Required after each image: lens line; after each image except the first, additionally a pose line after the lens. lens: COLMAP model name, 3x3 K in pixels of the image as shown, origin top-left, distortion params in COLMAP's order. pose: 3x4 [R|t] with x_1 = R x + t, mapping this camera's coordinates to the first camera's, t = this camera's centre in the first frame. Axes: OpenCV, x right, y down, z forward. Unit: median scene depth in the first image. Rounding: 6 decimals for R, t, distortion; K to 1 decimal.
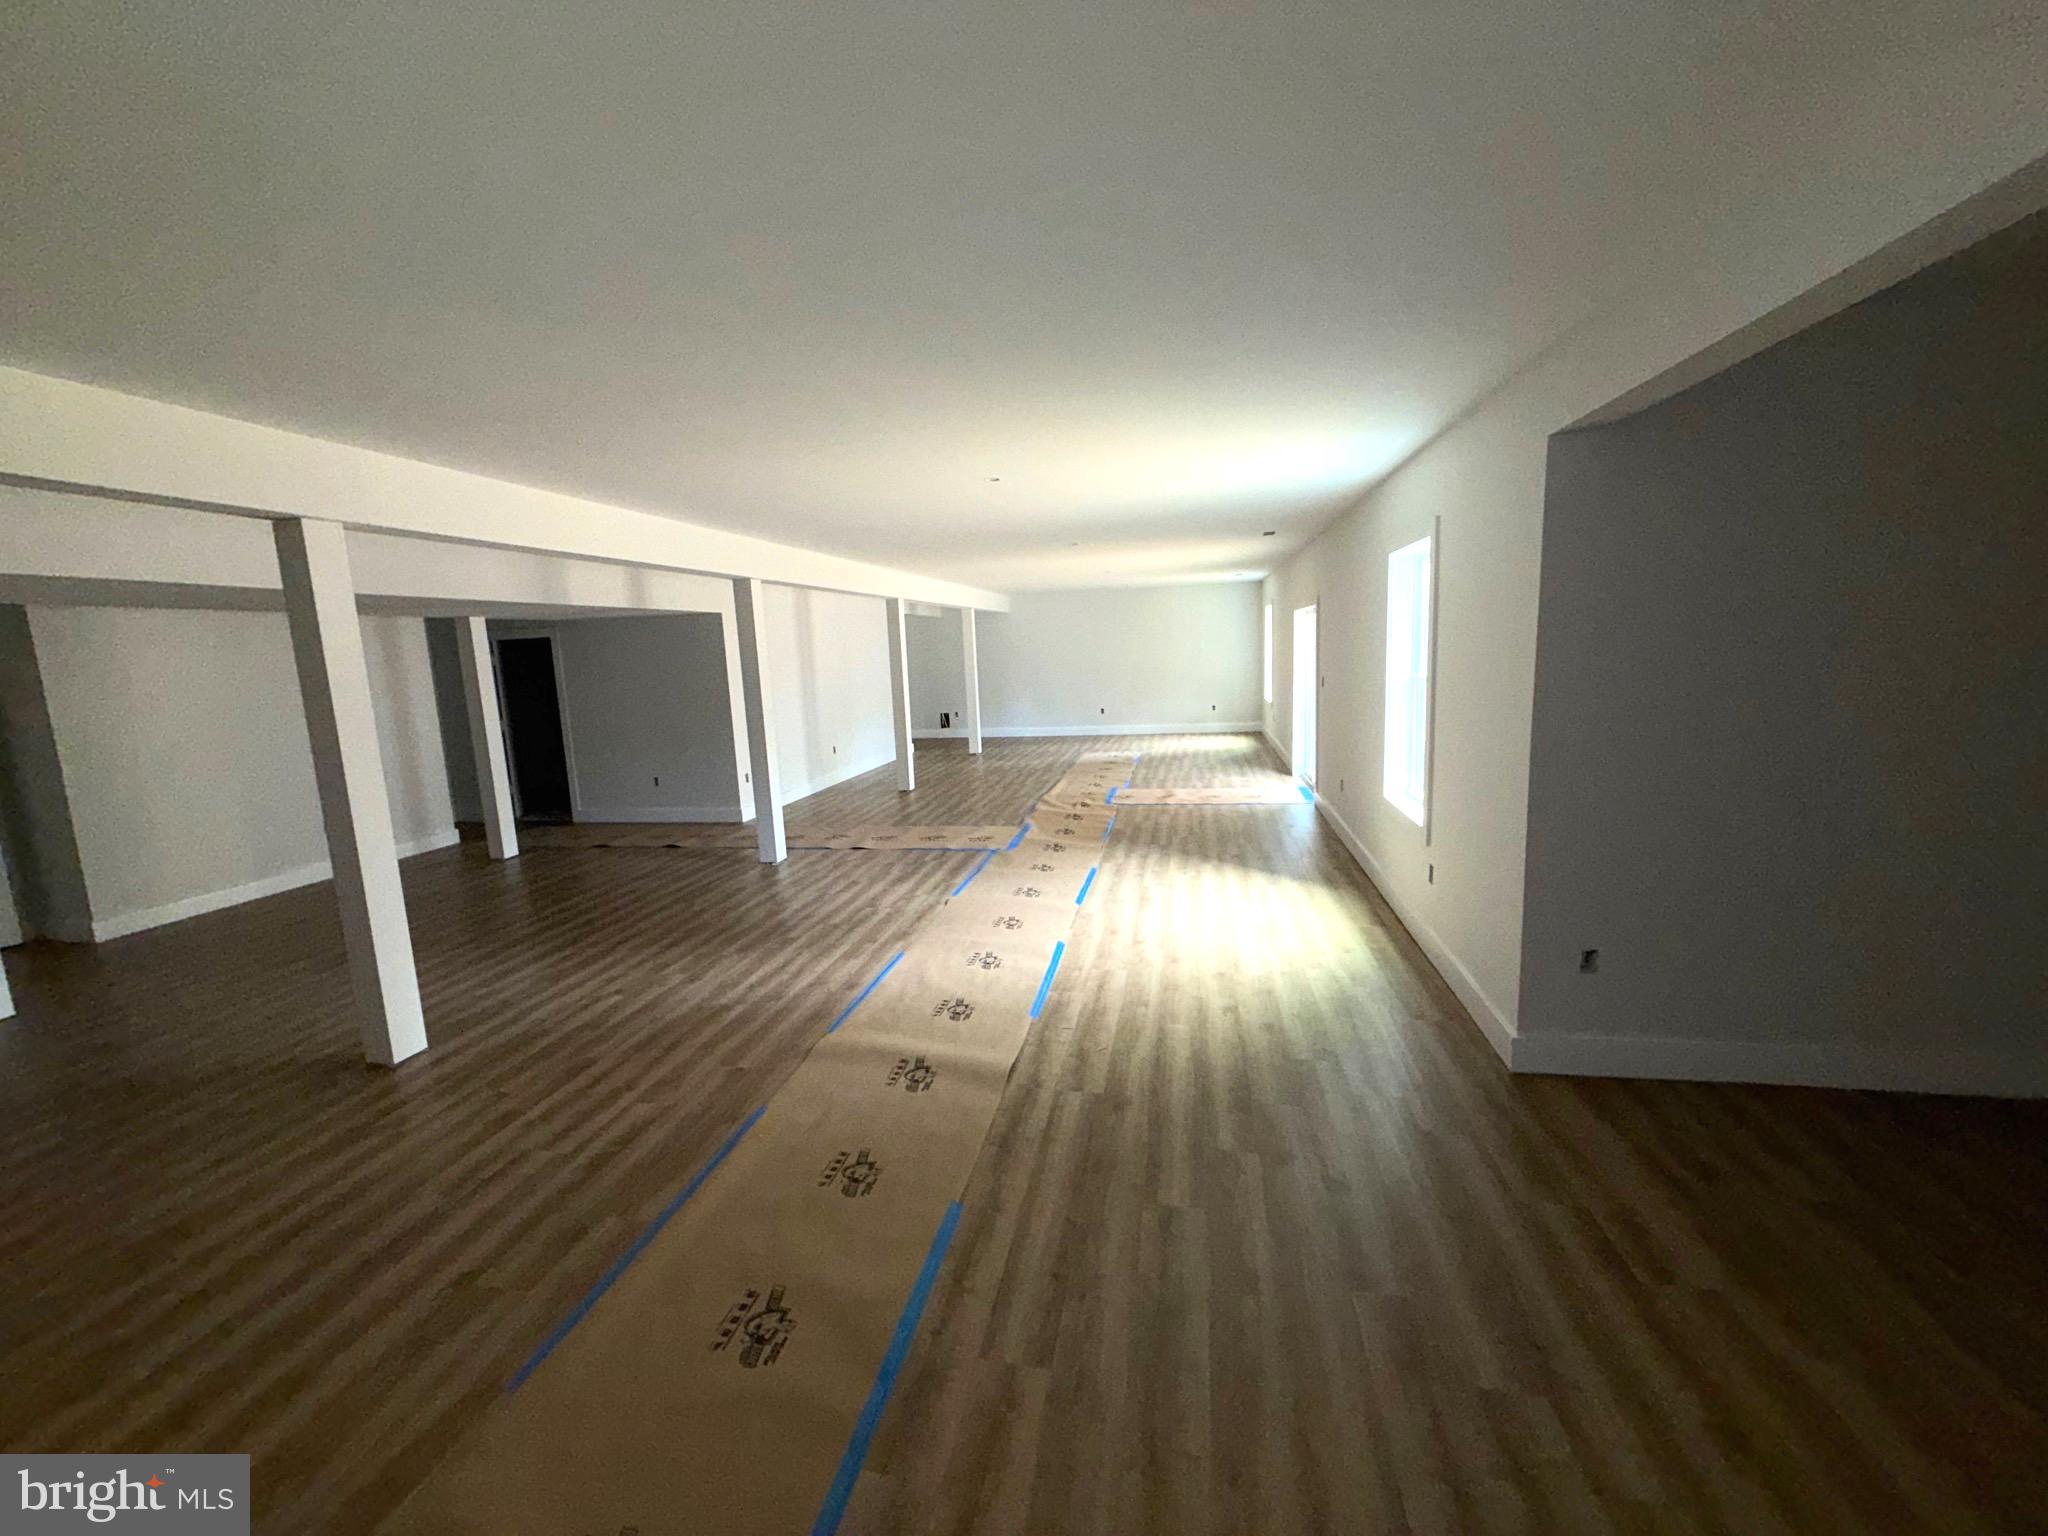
lens RADIAL K [[818.5, 0, 1010.9], [0, 818.5, 765.9], [0, 0, 1]] dist [-0.001520, 0.000340]
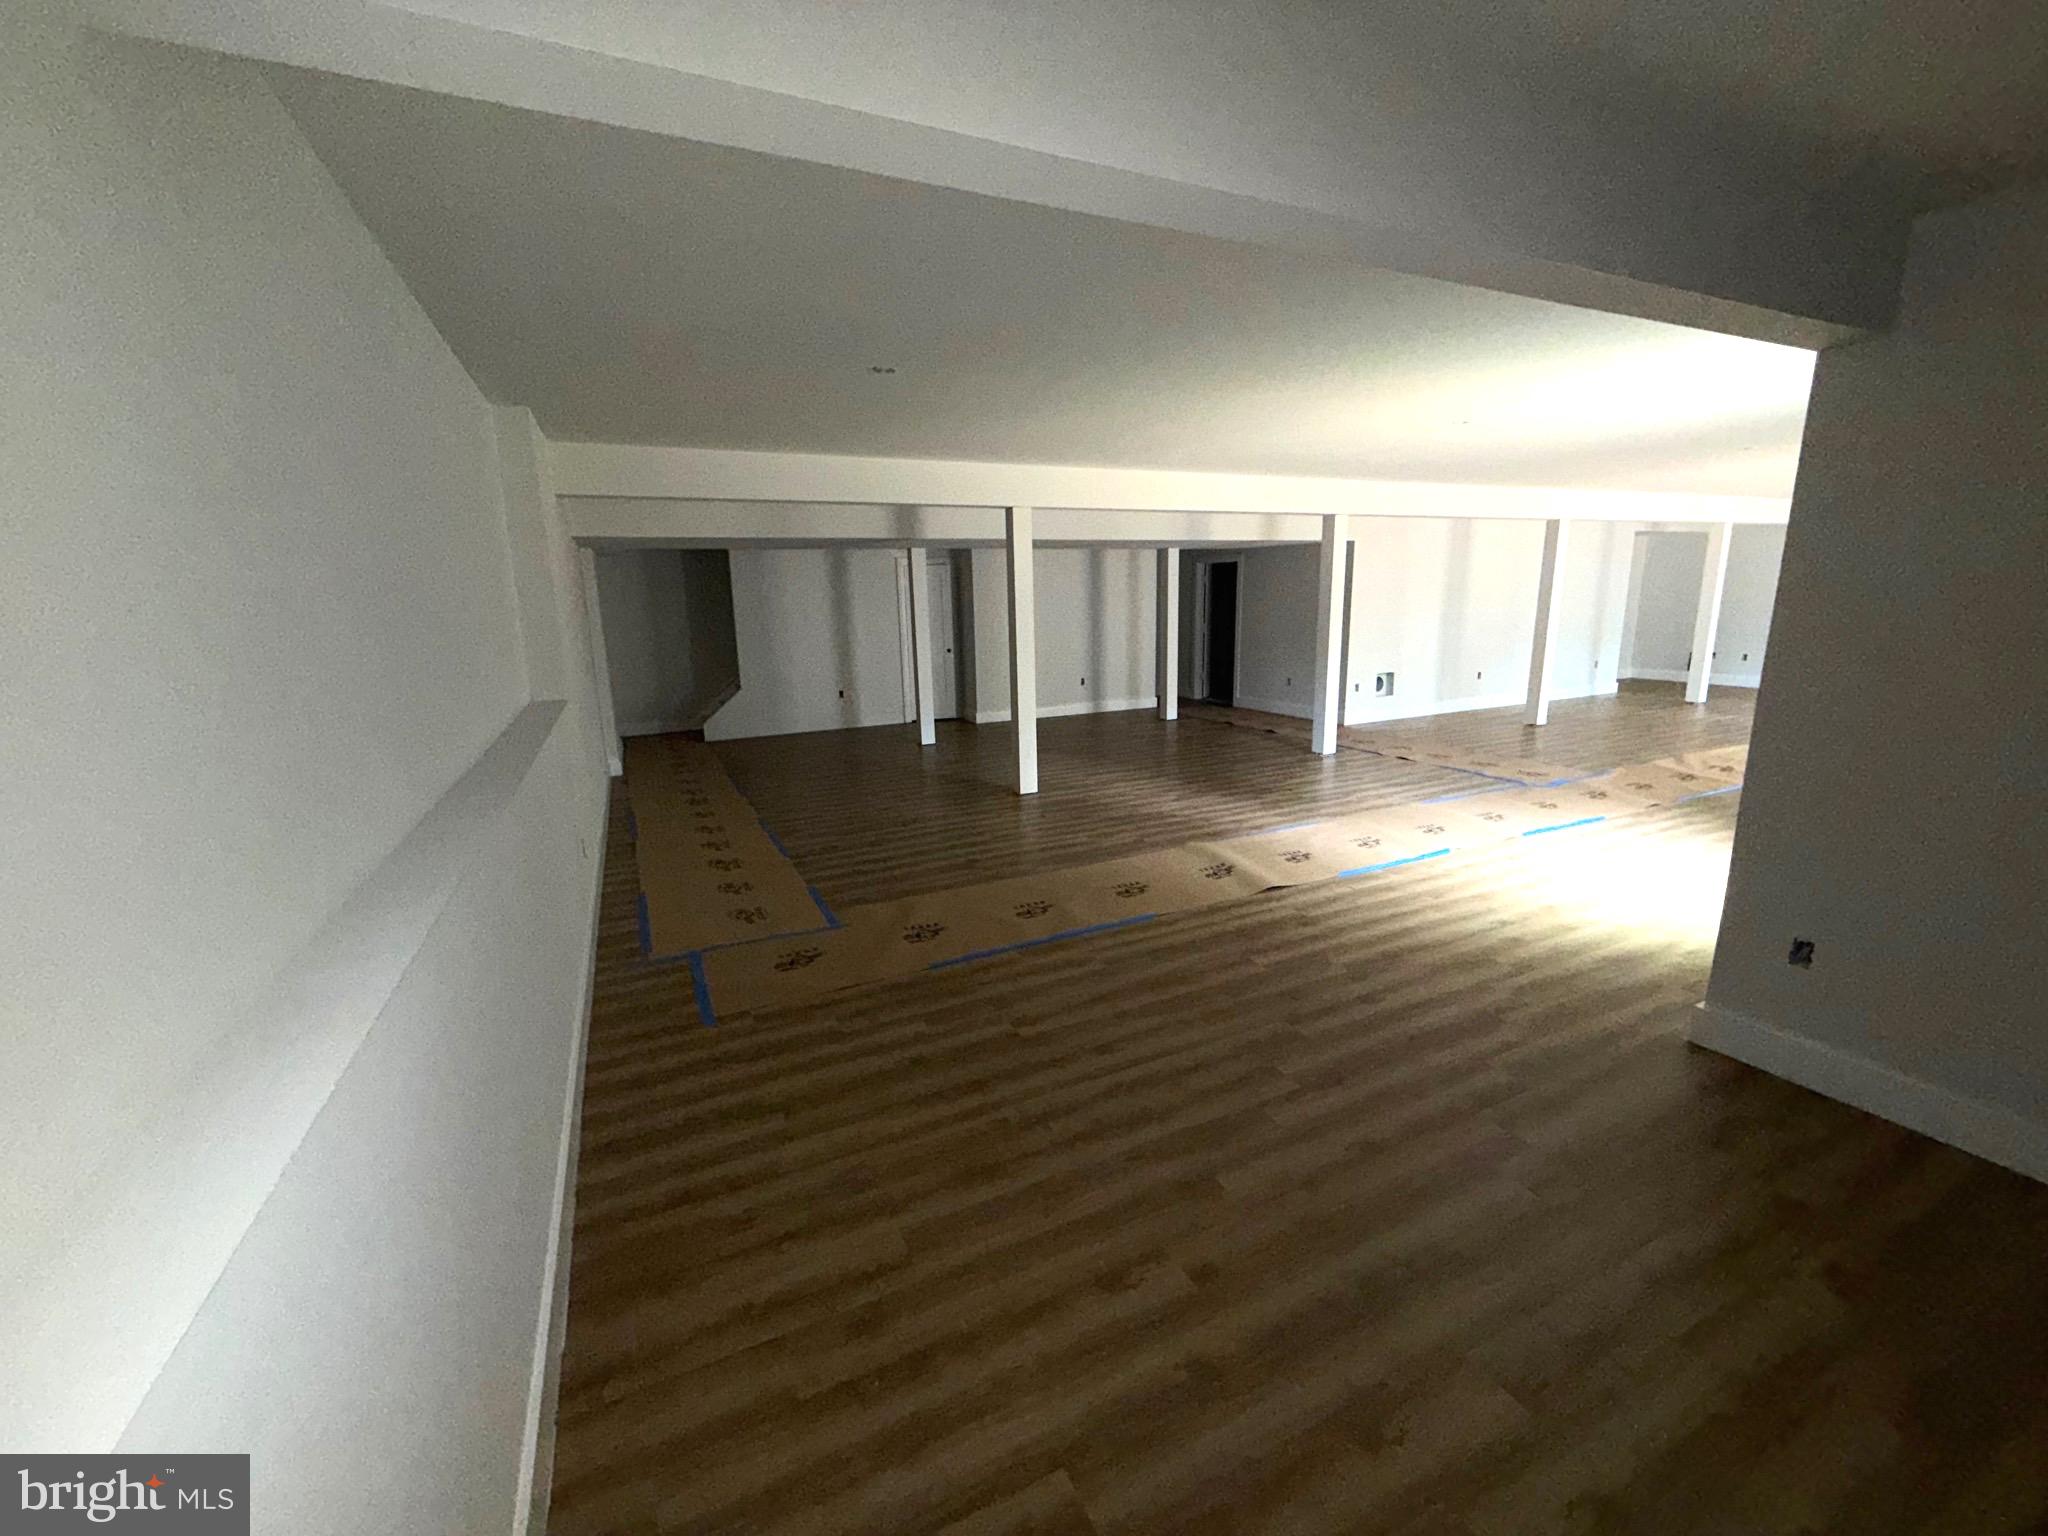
lens RADIAL K [[818.5, 0, 1010.9], [0, 818.5, 765.9], [0, 0, 1]] dist [-0.001520, 0.000340]
pose [[0.596116, 0.195434, -0.778750, 0.654171], [-0.118139, 0.980717, 0.155686, 0.001616], [0.794159, -0.000807, 0.607709, -0.172665]]
